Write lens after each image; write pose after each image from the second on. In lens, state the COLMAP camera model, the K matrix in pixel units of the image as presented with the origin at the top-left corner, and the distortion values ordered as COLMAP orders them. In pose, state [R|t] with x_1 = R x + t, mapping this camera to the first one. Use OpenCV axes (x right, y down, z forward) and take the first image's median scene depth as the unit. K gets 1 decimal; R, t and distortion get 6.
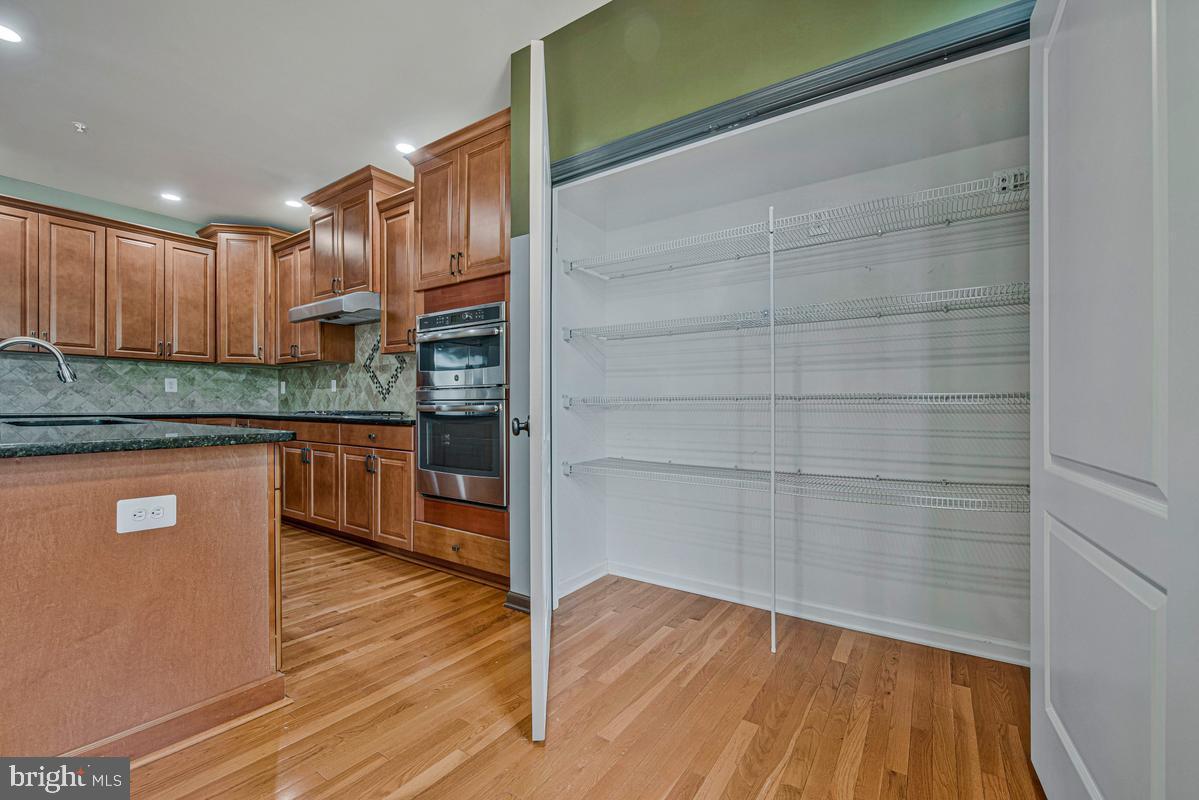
lens RADIAL K [[490.9, 0, 606.6], [0, 490.9, 406.9], [0, 0, 1]] dist [-0.013403, -0.002577]
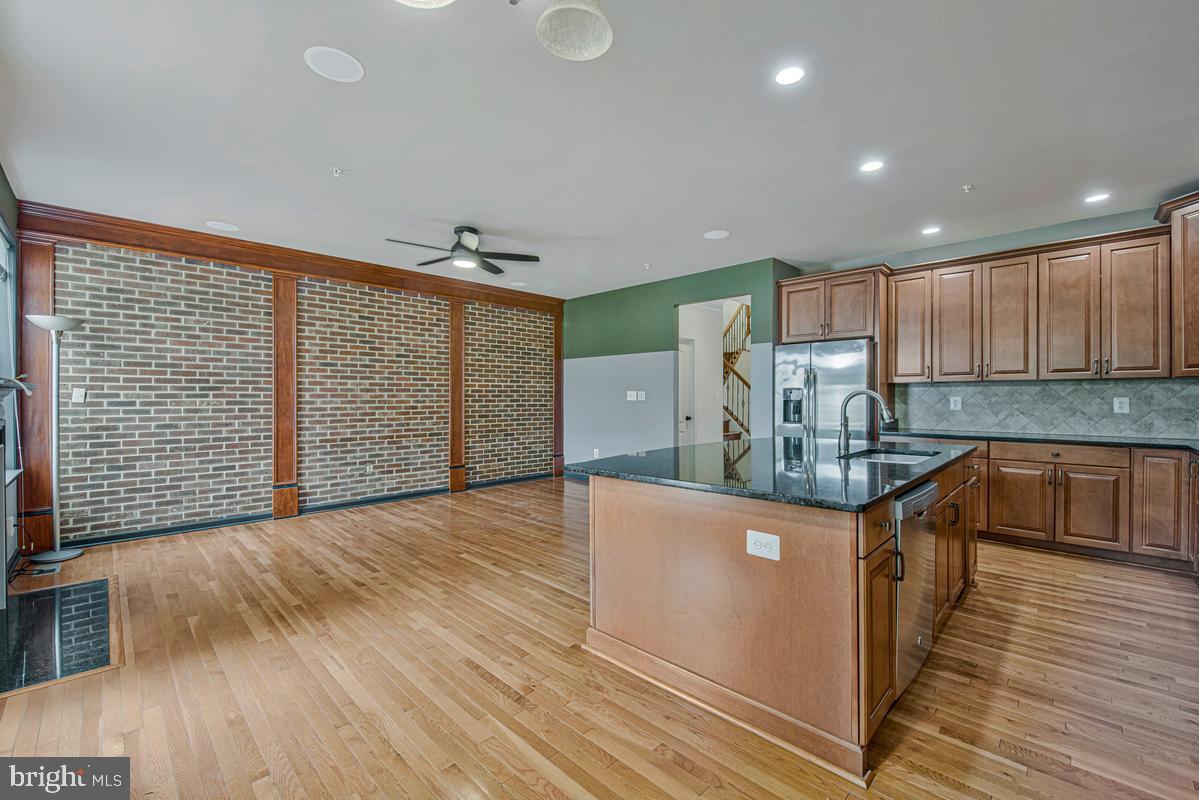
lens RADIAL K [[490.9, 0, 593.3], [0, 490.9, 399.6], [0, 0, 1]] dist [-0.013403, -0.002577]
pose [[-0.190454, -0.000793, -0.981696, 0.144779], [-0.003802, 0.999993, -0.000070, -0.055578], [0.981689, 0.003719, -0.190455, 0.248987]]
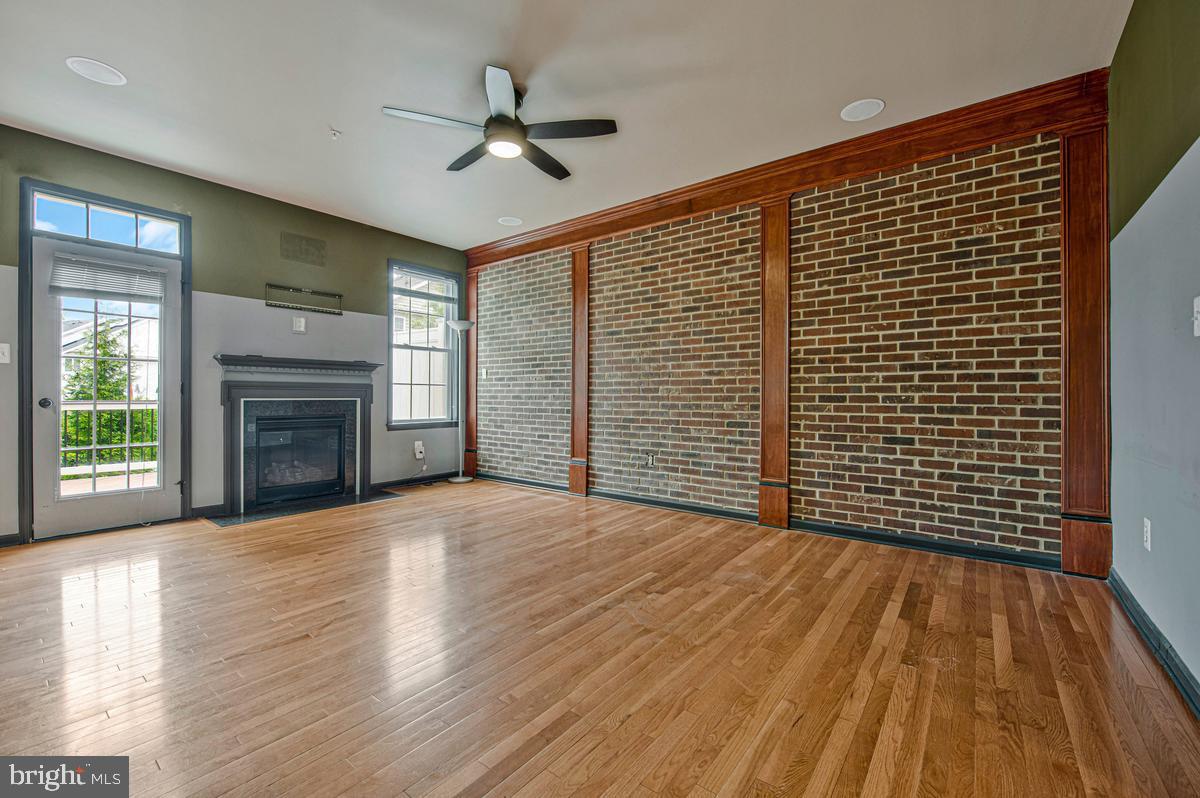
lens RADIAL K [[497.2, 0, 594.4], [0, 497.2, 391.6], [0, 0, 1]] dist [-0.015405, -0.001077]
pose [[-0.997535, -0.008157, 0.069694, -0.992639], [-0.008476, 0.999955, -0.004286, -0.006265], [-0.069656, -0.004867, -0.997559, 0.457857]]
